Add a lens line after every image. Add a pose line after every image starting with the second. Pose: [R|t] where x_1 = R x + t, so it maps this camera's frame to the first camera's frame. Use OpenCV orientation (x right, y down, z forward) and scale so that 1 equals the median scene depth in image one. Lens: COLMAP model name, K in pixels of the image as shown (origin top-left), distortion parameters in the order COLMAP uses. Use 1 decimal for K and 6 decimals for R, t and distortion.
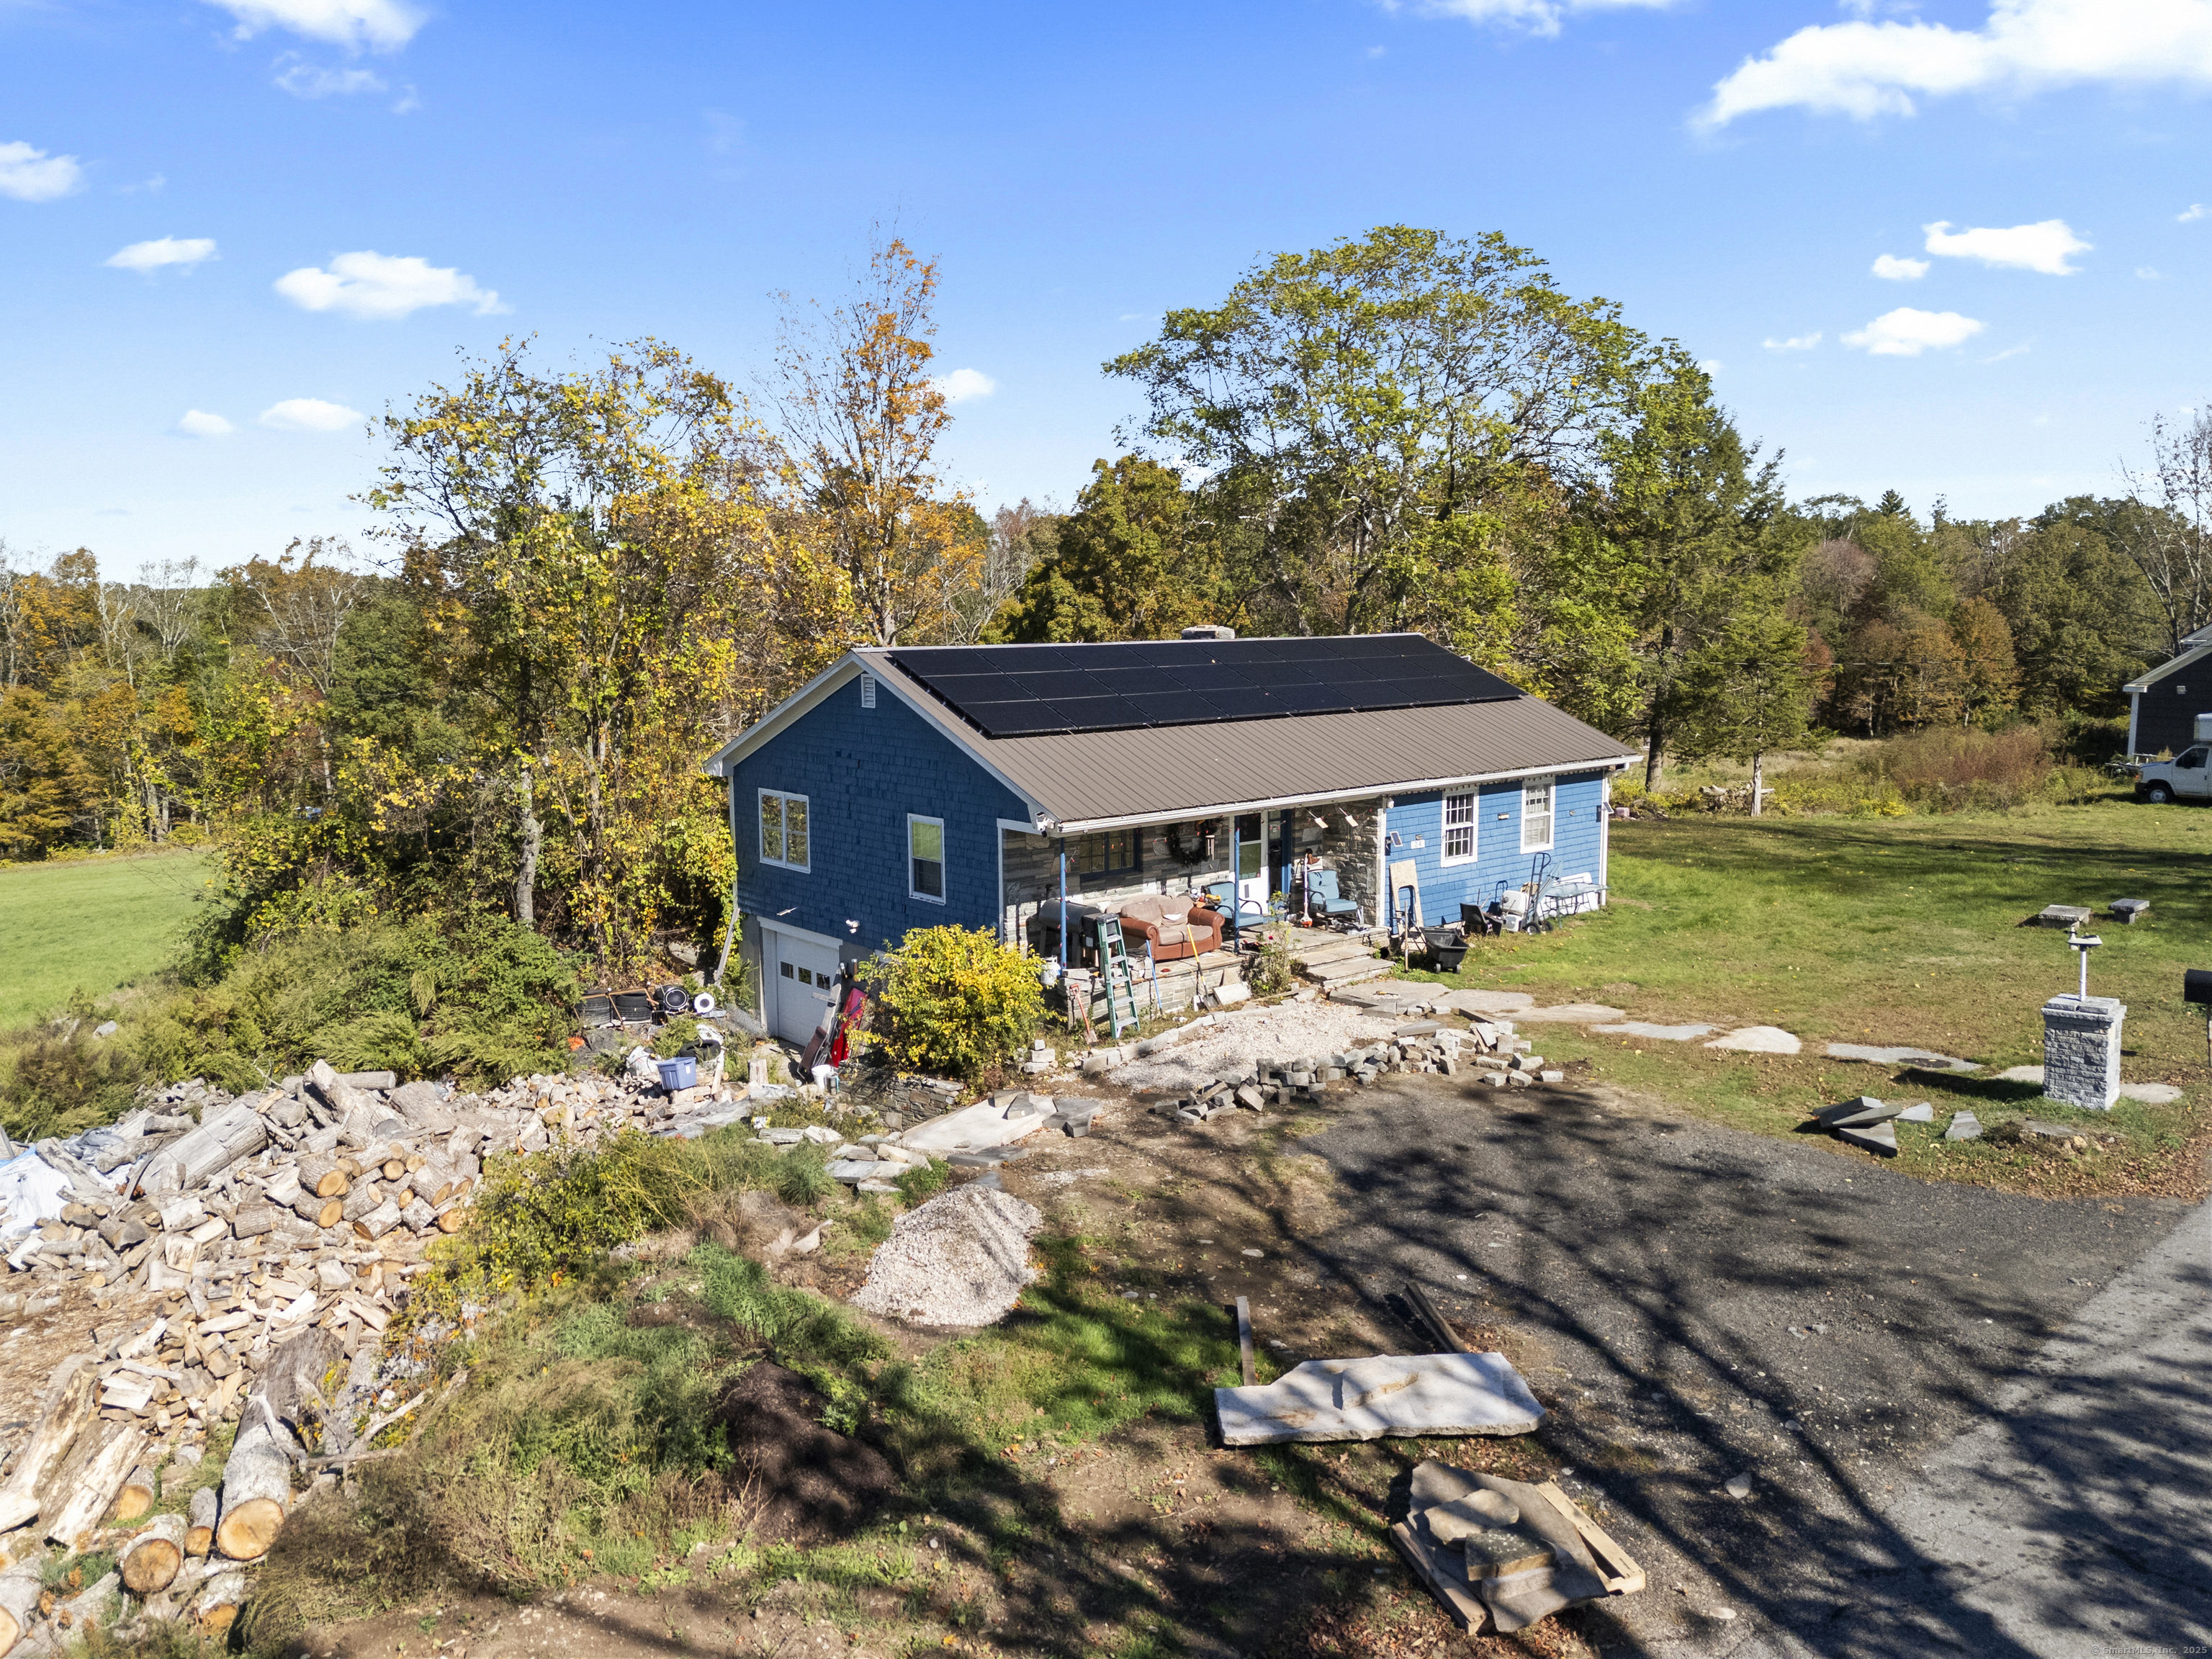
lens RADIAL K [[1615.7, 0, 1106.0], [0, 1615.7, 829.5], [0, 0, 1]] dist [0.115462, -0.131958]
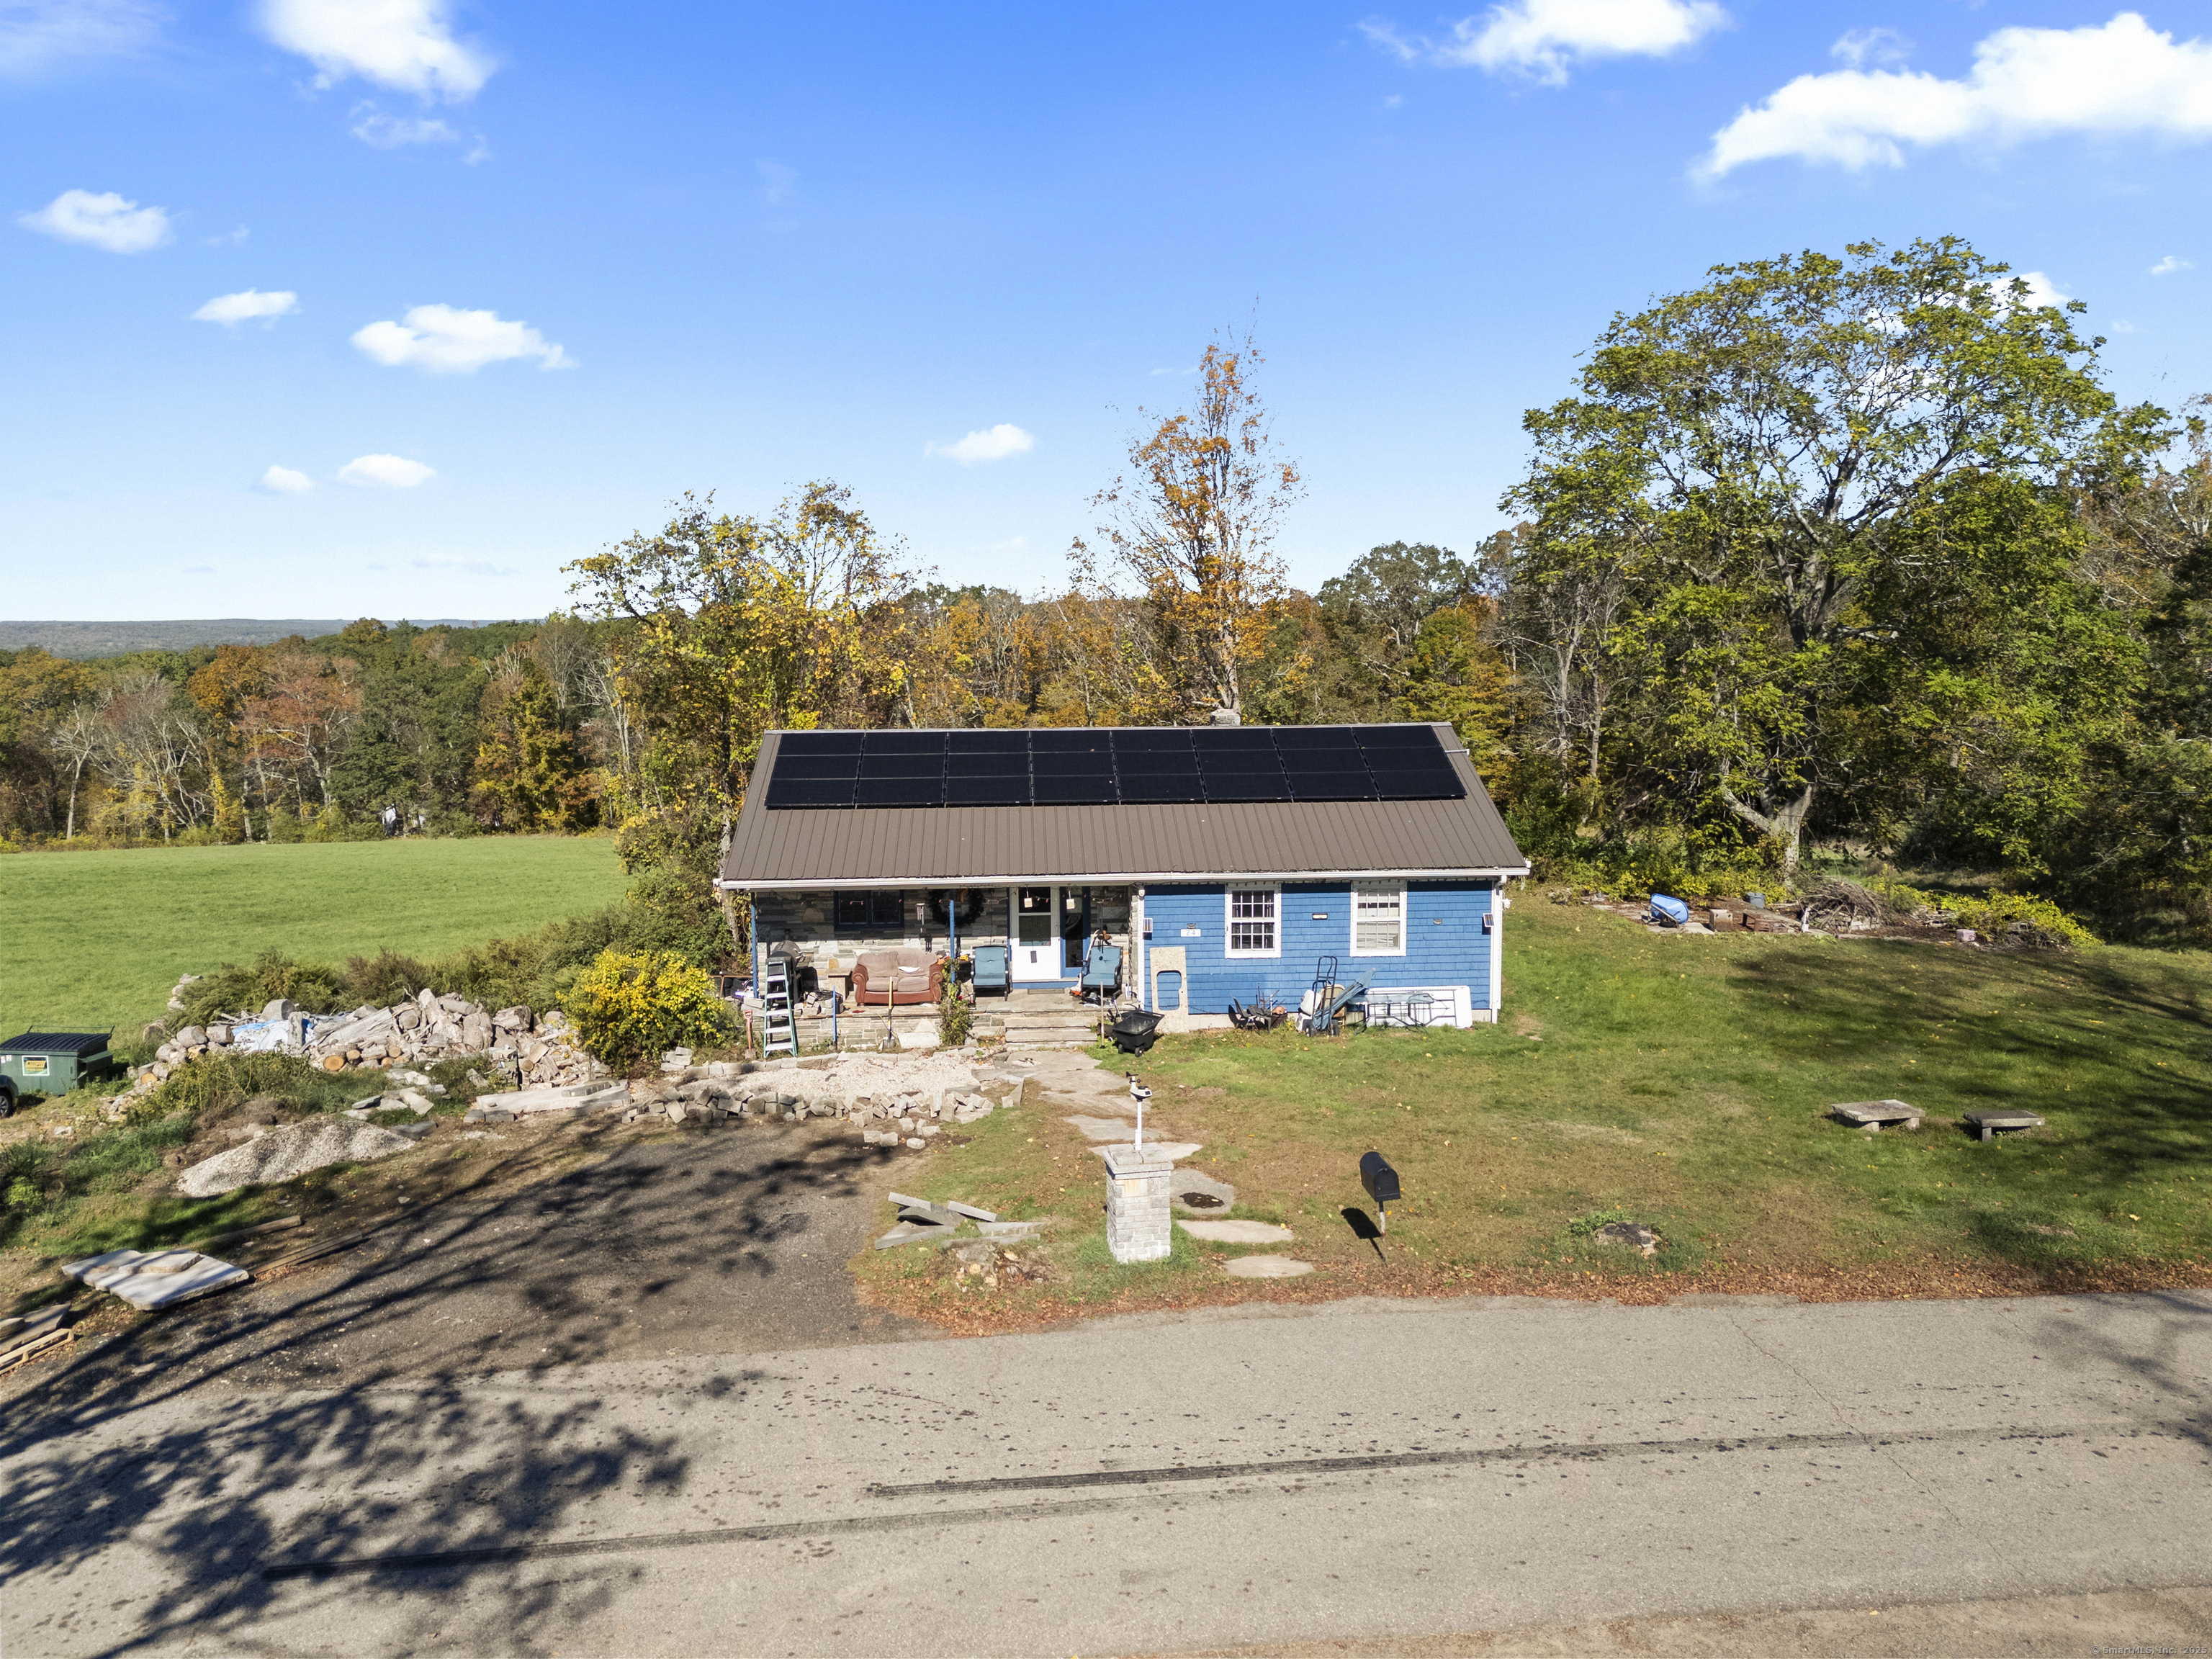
lens RADIAL K [[1615.7, 0, 1106.0], [0, 1615.7, 829.5], [0, 0, 1]] dist [0.115462, -0.131958]
pose [[0.793295, 0.076767, -0.603978, 0.797062], [-0.081038, 0.996506, 0.020218, -0.076532], [0.603420, 0.032907, 0.796744, 0.130223]]
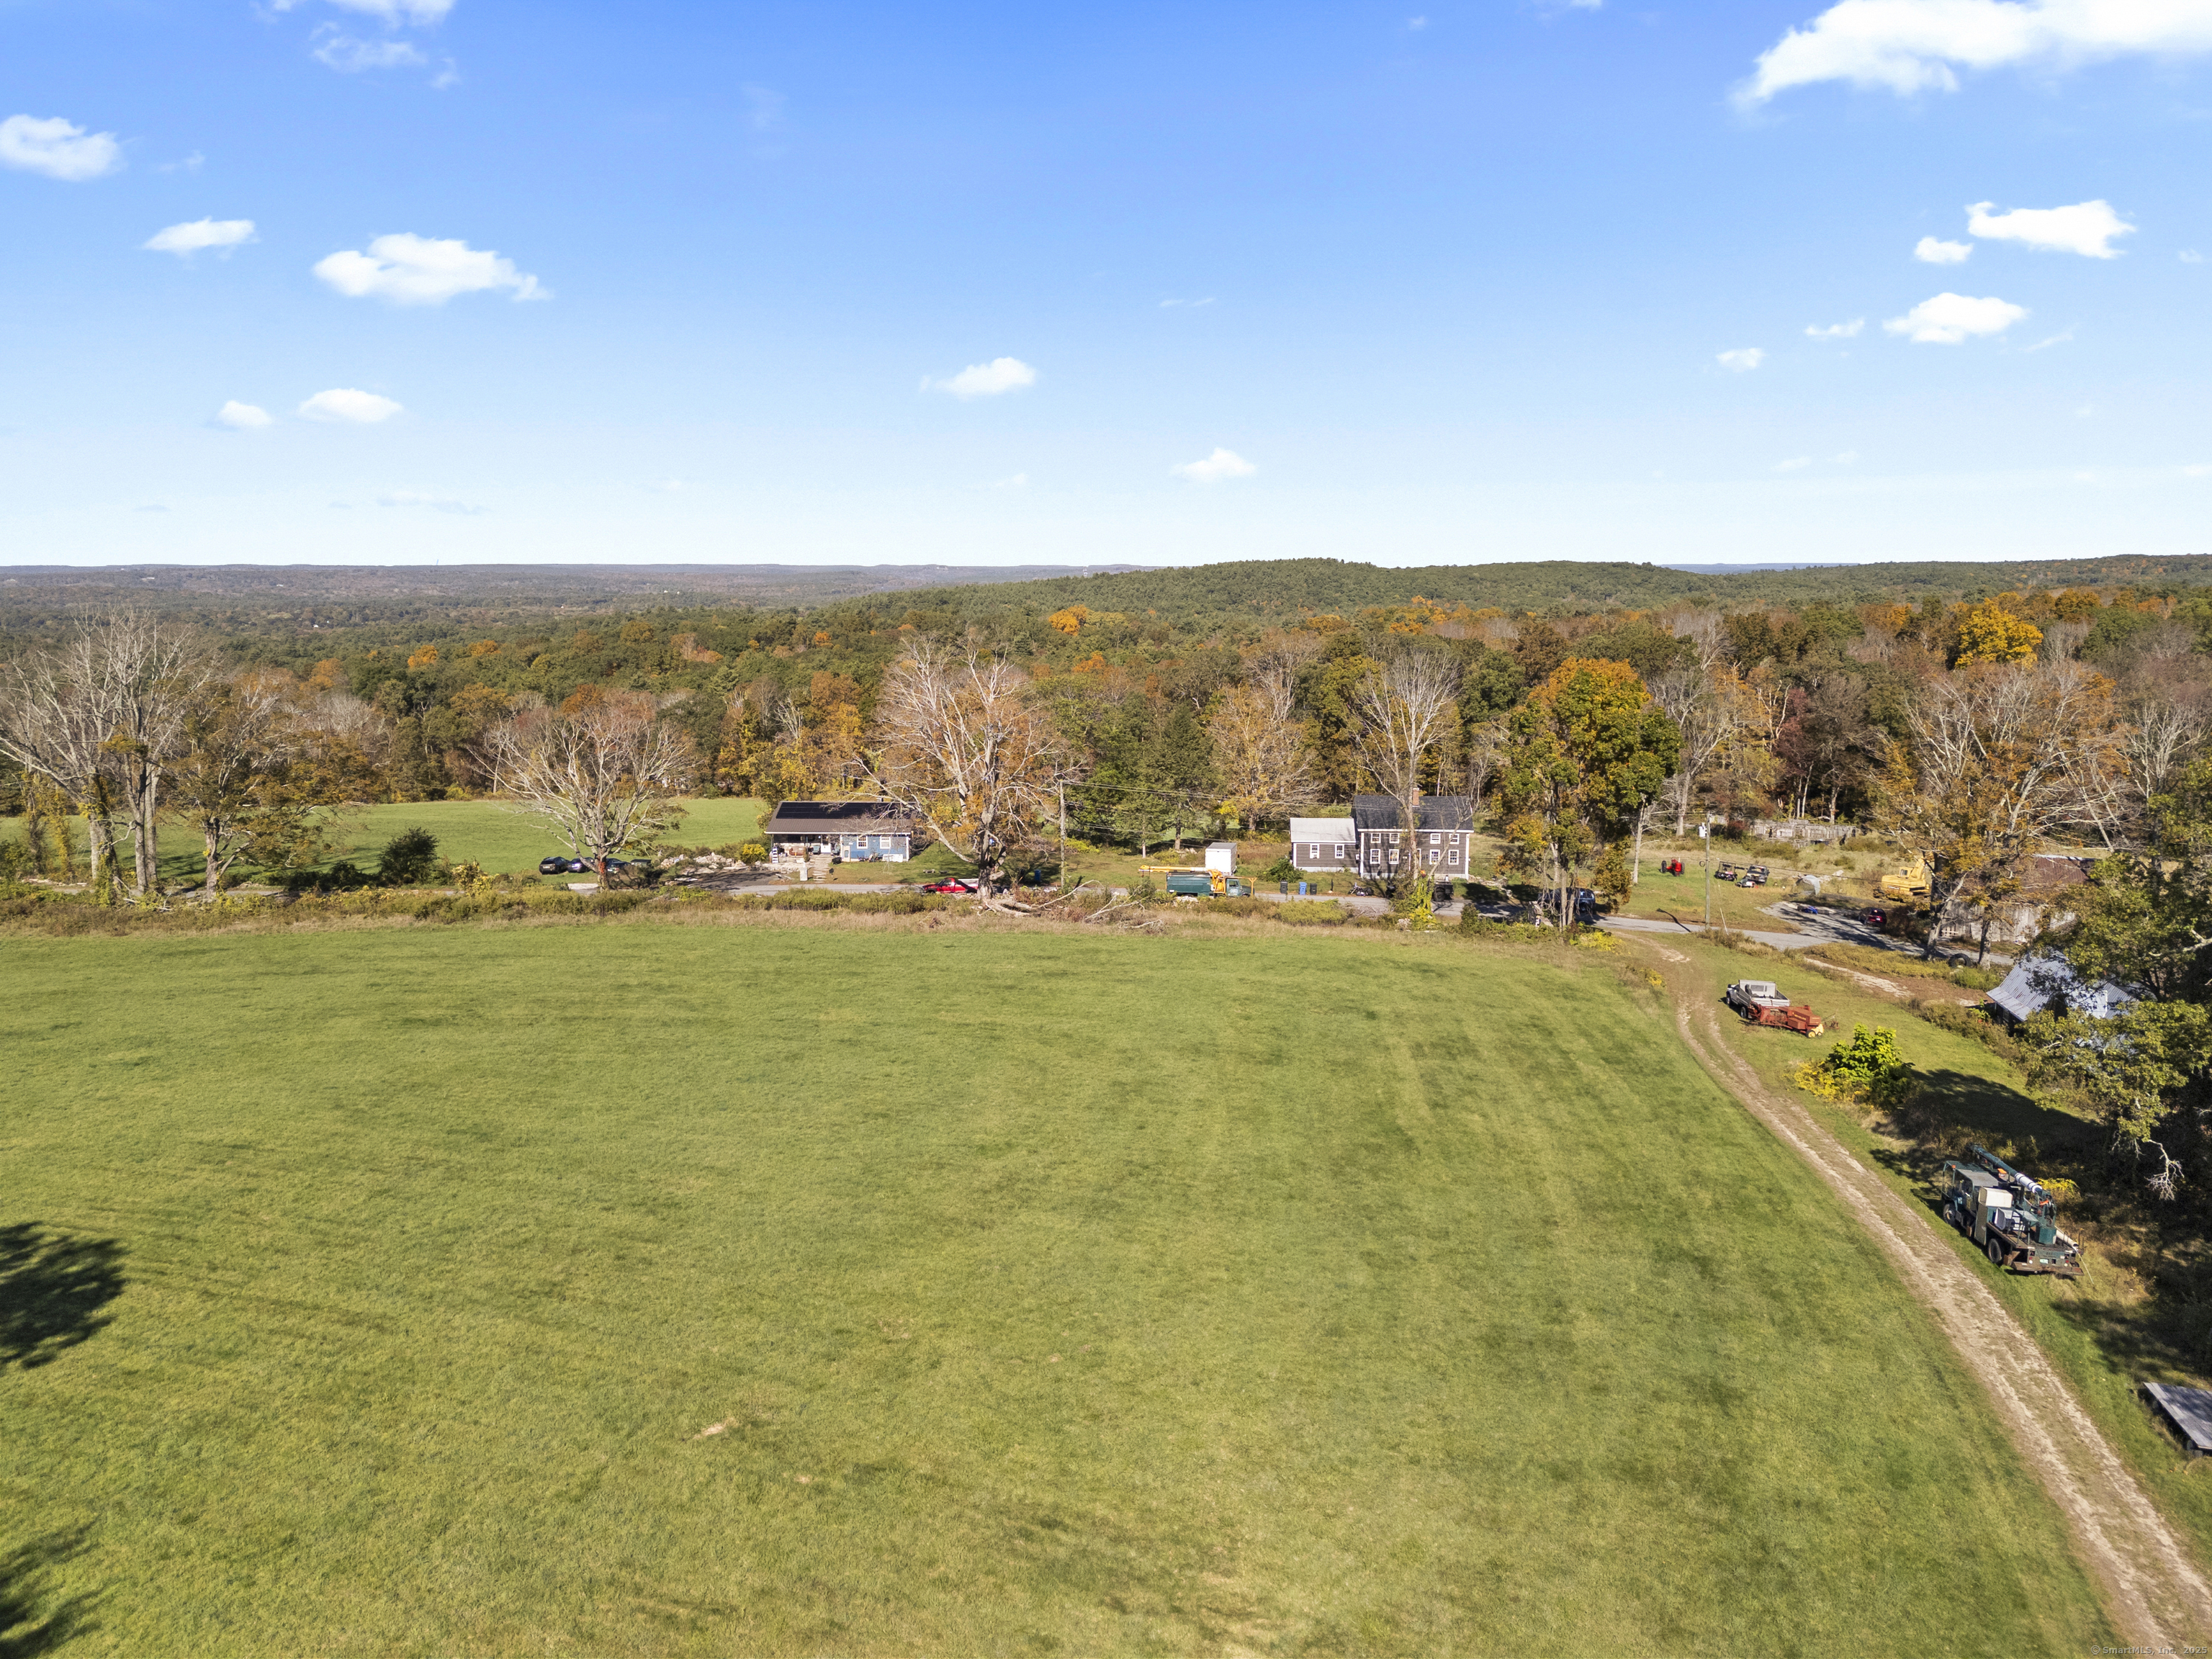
lens RADIAL K [[1621.0, 0, 1104.8], [0, 1621.0, 820.9], [0, 0, 1]] dist [0.079941, -0.063393]
pose [[0.706394, 0.111690, -0.698952, 5.223841], [-0.097272, 0.993421, 0.060438, -0.545698], [0.701104, 0.025295, 0.712611, -2.695152]]
